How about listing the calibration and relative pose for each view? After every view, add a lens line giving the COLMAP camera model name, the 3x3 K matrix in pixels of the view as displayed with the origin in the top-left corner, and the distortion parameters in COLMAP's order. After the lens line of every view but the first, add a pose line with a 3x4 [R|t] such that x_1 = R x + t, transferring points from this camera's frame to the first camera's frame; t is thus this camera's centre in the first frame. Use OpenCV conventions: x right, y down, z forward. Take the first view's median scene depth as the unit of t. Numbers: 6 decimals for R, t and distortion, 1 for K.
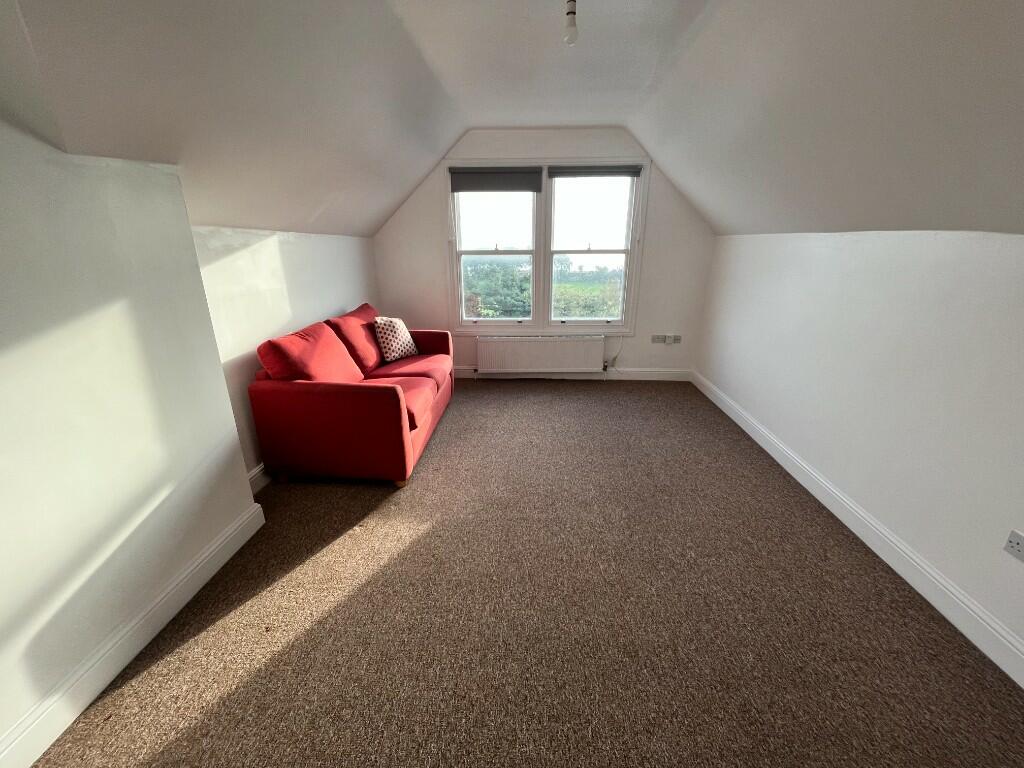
lens RADIAL K [[415.0, 0, 516.9], [0, 415.0, 382.1], [0, 0, 1]] dist [0.003993, -0.000067]
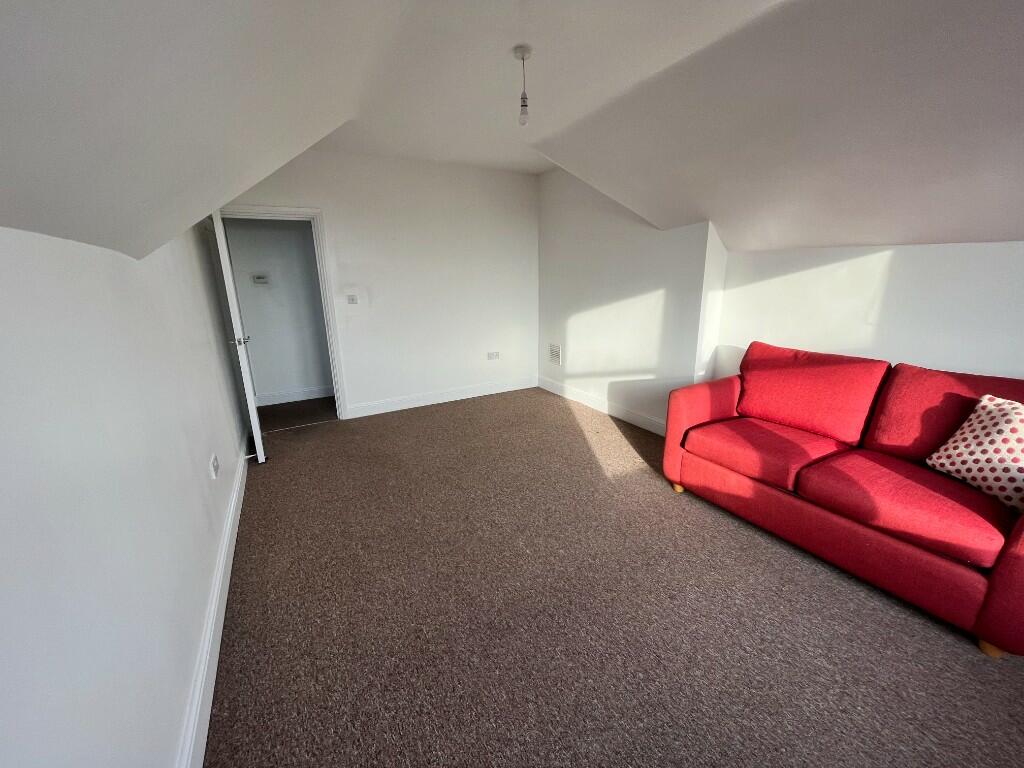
lens RADIAL K [[415.0, 0, 509.7], [0, 415.0, 384.5], [0, 0, 1]] dist [0.003993, -0.000067]
pose [[-0.852919, 0.146415, -0.501090, 0.156978], [-0.154189, 0.846388, 0.509758, -0.122096], [0.498753, 0.512045, -0.699325, 0.377442]]
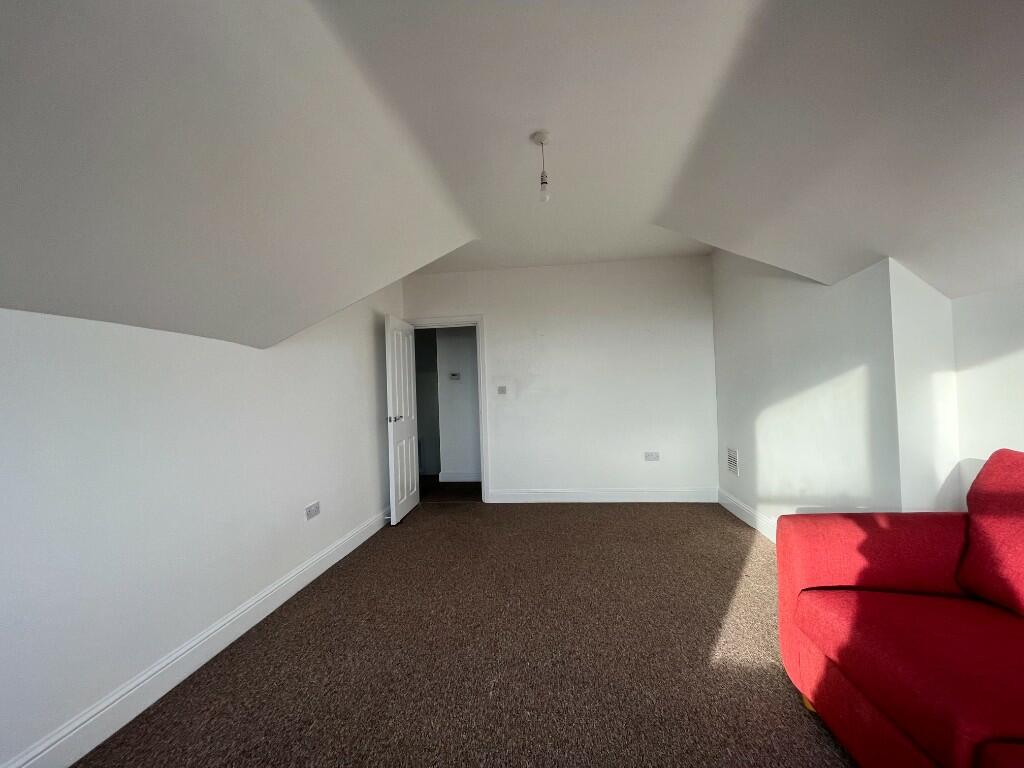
lens RADIAL K [[415.0, 0, 510.9], [0, 415.0, 383.9], [0, 0, 1]] dist [0.003993, -0.000067]
pose [[-0.996009, 0.029761, 0.084147, 0.022441], [0.054507, 0.949368, 0.309400, -0.104645], [-0.070678, 0.312752, -0.947202, 0.392279]]
